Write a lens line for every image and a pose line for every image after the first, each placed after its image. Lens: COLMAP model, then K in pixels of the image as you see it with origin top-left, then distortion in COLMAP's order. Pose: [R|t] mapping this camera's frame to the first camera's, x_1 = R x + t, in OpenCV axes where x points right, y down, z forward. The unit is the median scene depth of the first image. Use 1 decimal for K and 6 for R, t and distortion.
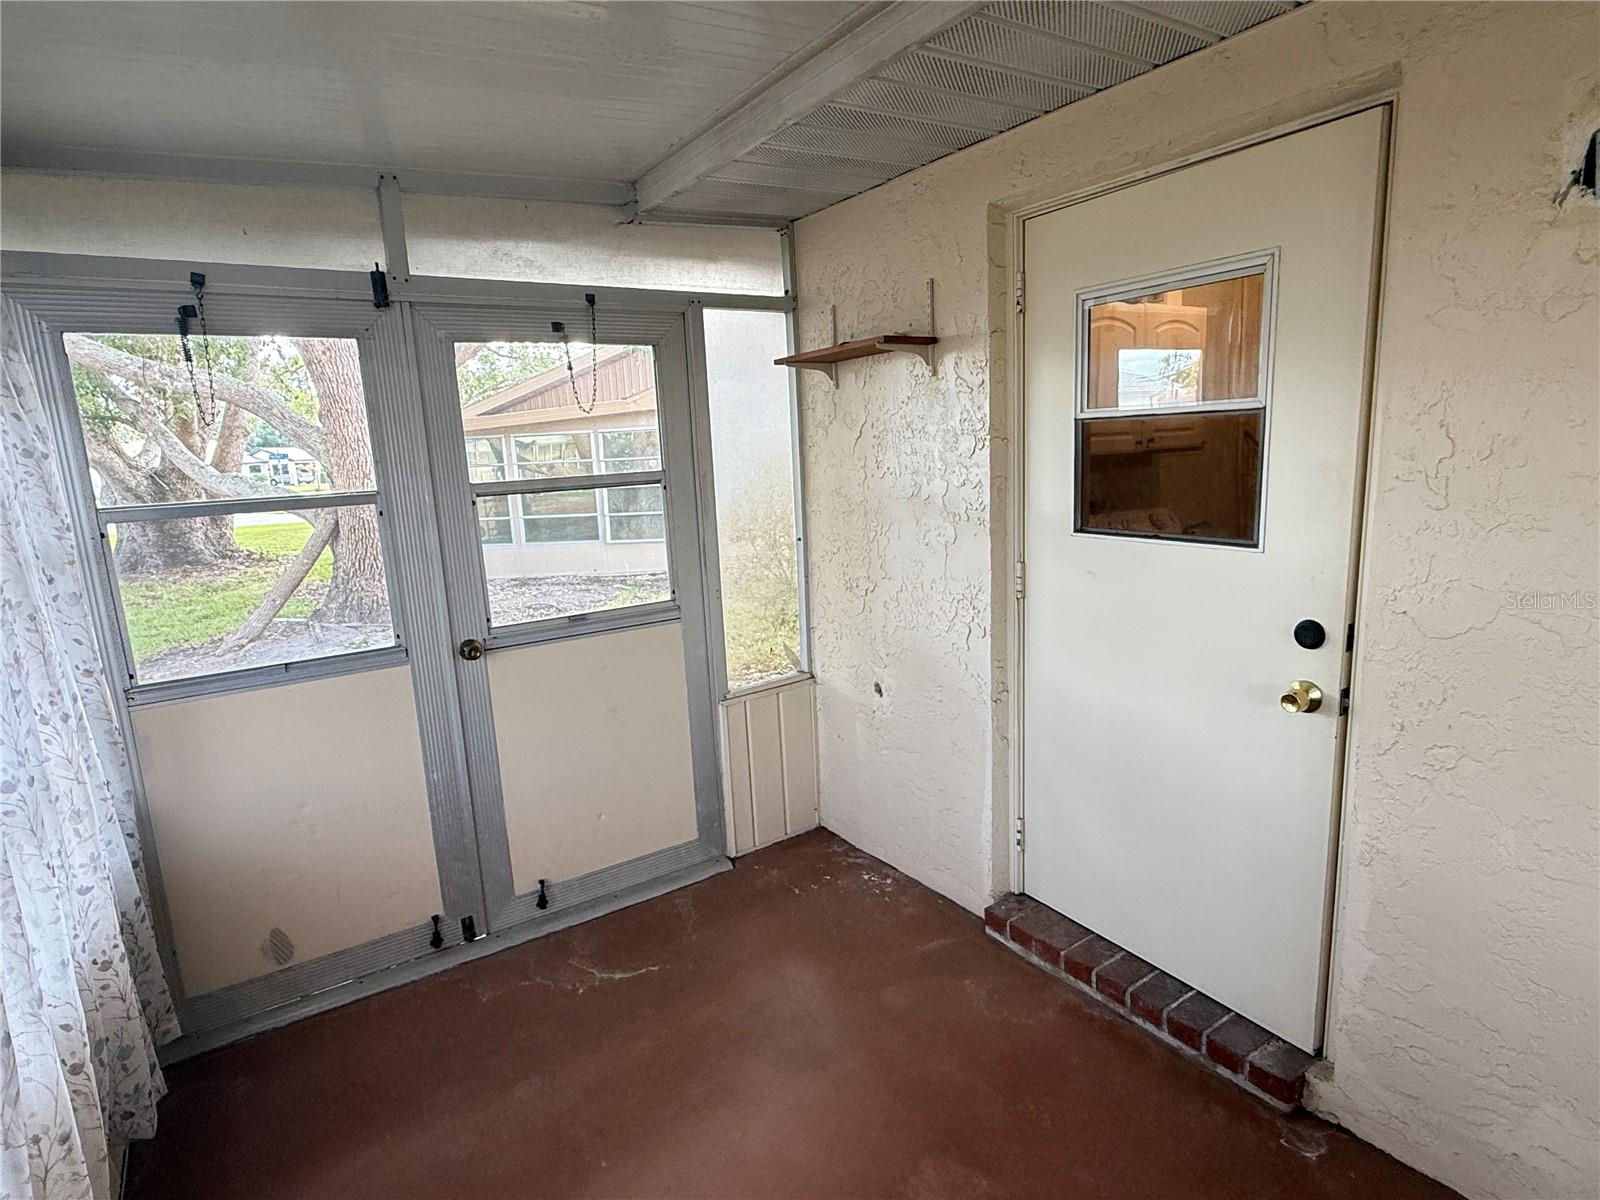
lens RADIAL K [[841.0, 0, 783.1], [0, 841.0, 610.0], [0, 0, 1]] dist [0.003028, -0.000651]
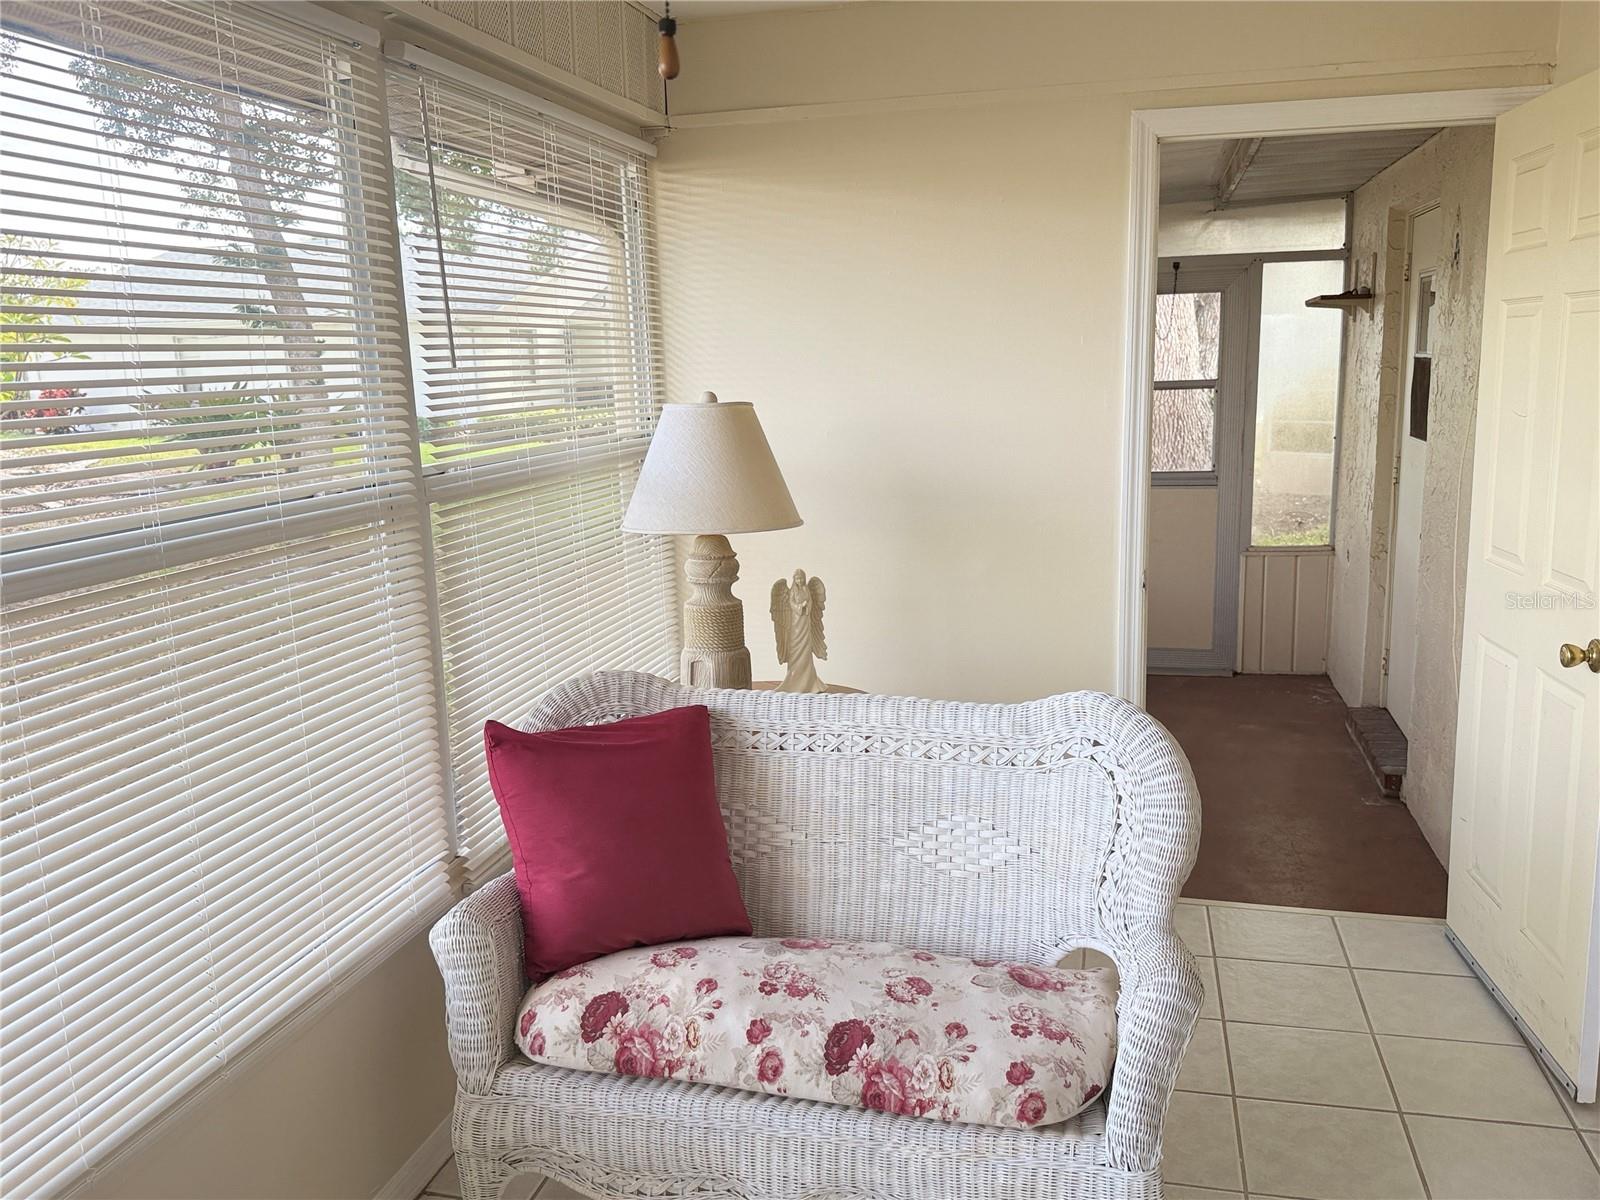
lens RADIAL K [[1290.4, 0, 807.7], [0, 1290.4, 592.3], [0, 0, 1]] dist [0.057386, -0.058092]
pose [[0.684401, 0.164458, -0.710316, 1.037718], [-0.150692, 0.985100, 0.082884, 0.116154], [0.713363, 0.050312, 0.698986, -1.048684]]
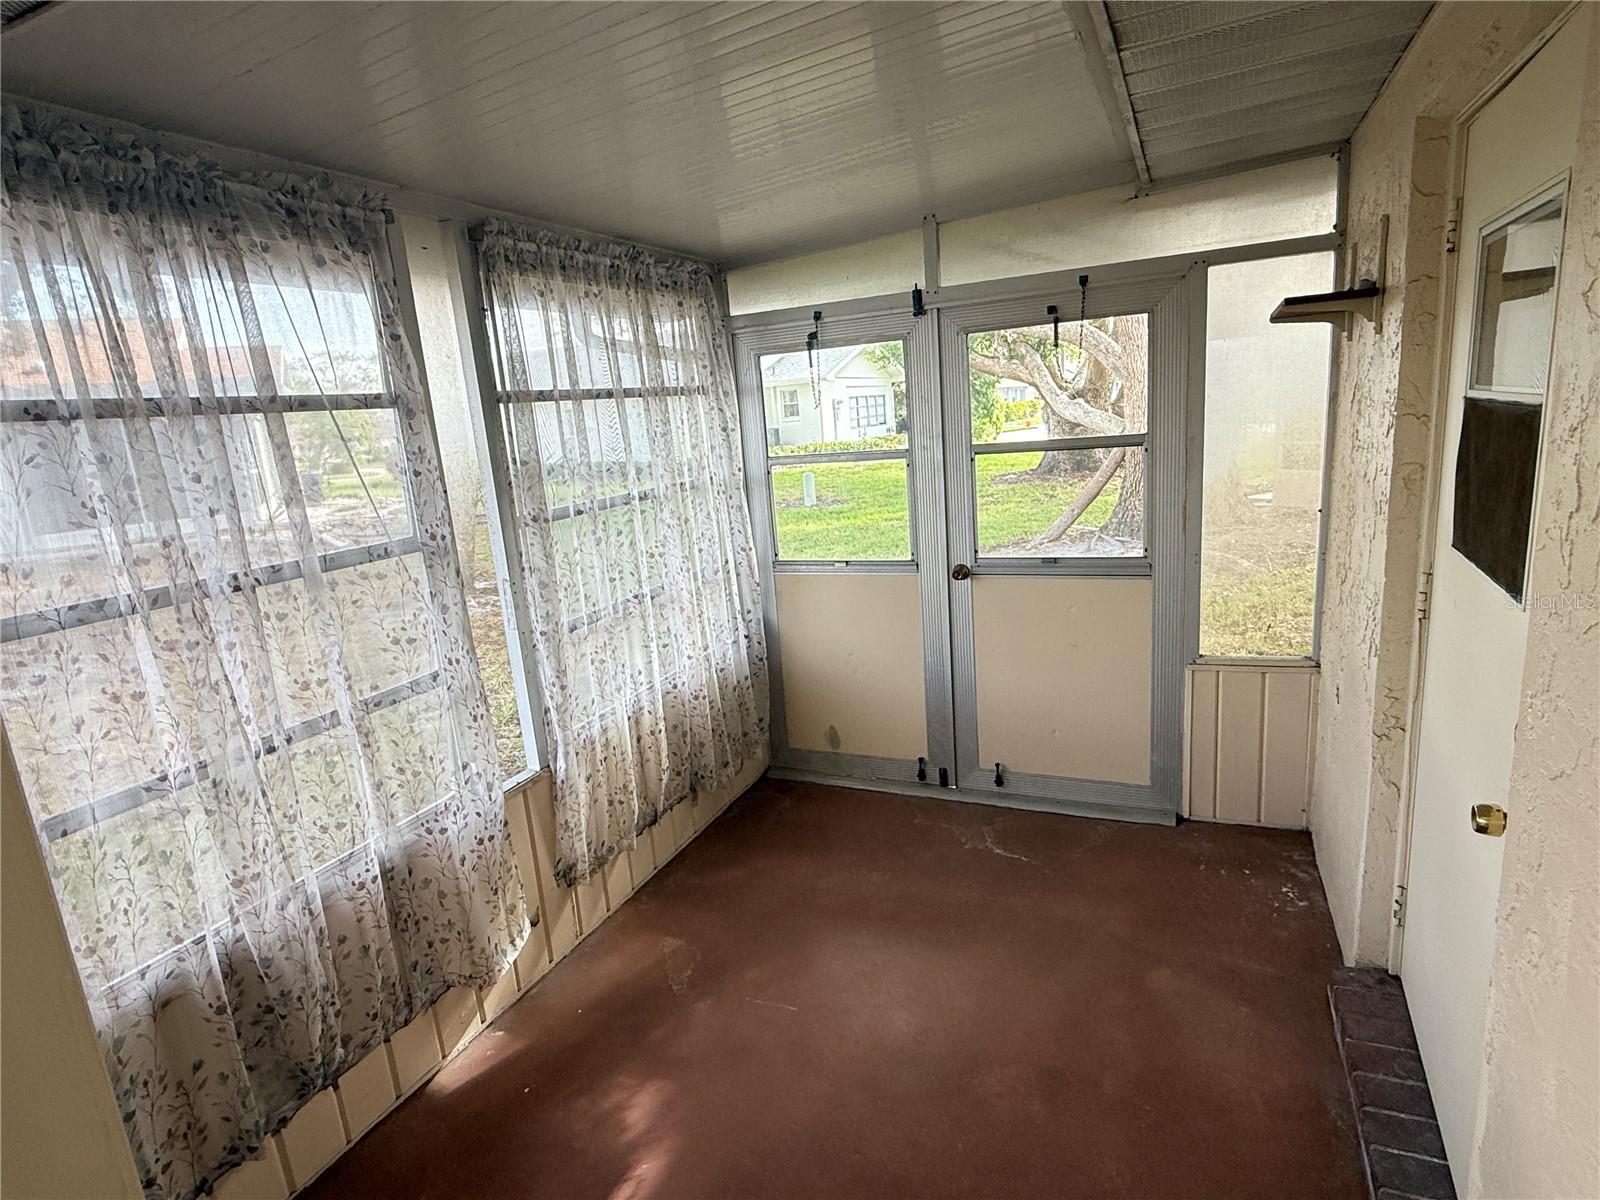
lens RADIAL K [[841.0, 0, 820.9], [0, 841.0, 607.1], [0, 0, 1]] dist [0.003028, -0.000651]
pose [[0.556126, 0.194360, -0.808052, 0.534635], [-0.110886, 0.980930, 0.159627, -0.078138], [0.823668, 0.000829, 0.567072, 0.073443]]
